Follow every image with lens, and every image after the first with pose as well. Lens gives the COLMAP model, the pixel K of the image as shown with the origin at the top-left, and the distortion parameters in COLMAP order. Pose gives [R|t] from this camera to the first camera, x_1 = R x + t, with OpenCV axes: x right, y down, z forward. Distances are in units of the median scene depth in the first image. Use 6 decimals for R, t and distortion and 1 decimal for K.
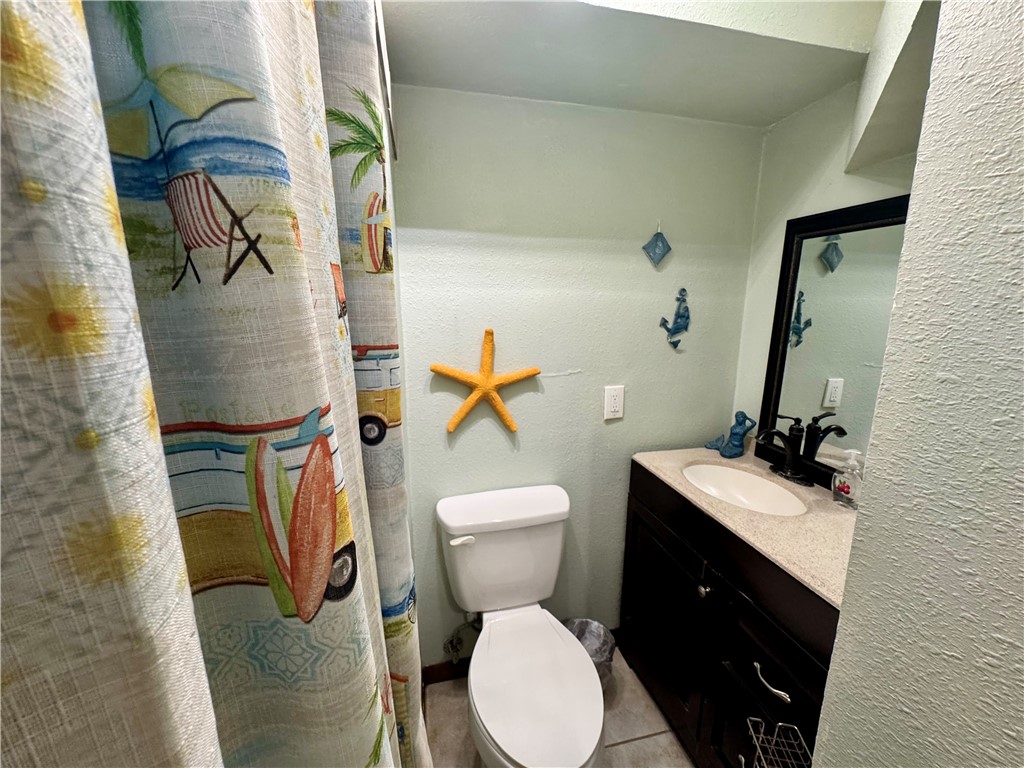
lens RADIAL K [[408.5, 0, 509.6], [0, 408.5, 384.9], [0, 0, 1]] dist [-0.002560, -0.000240]
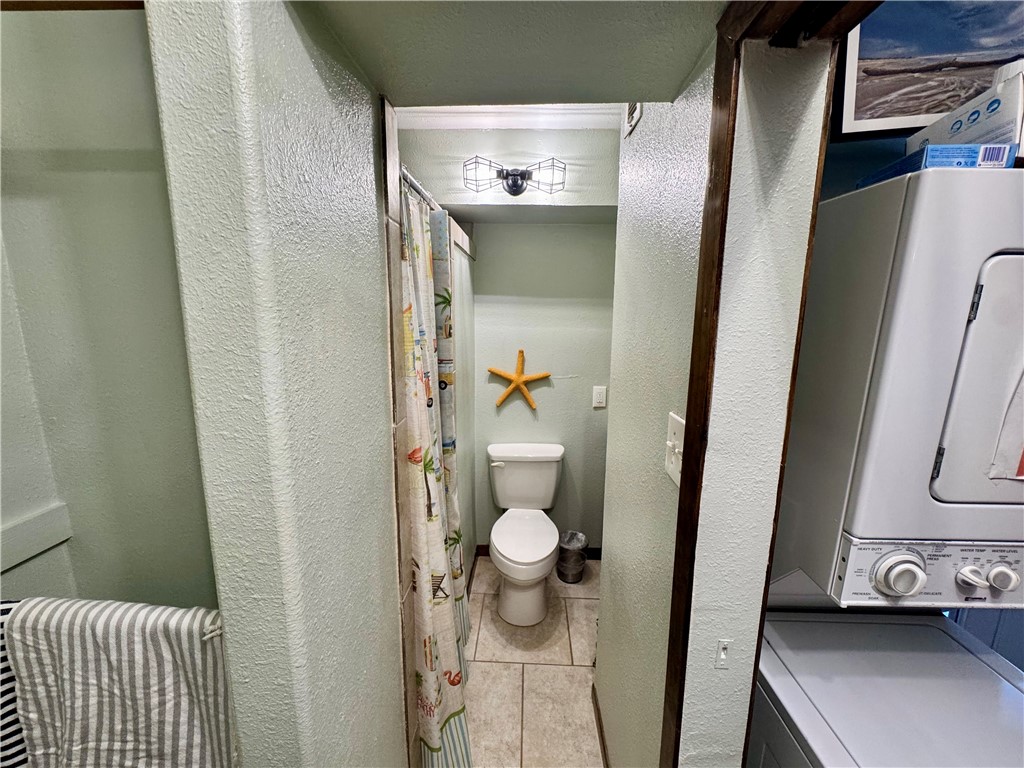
lens RADIAL K [[408.5, 0, 513.6], [0, 408.5, 381.2], [0, 0, 1]] dist [-0.002560, -0.000240]
pose [[0.966482, 0.054080, -0.250972, 0.365376], [-0.060940, 0.997948, -0.019637, 0.037607], [0.249395, 0.034273, 0.967795, -0.718577]]
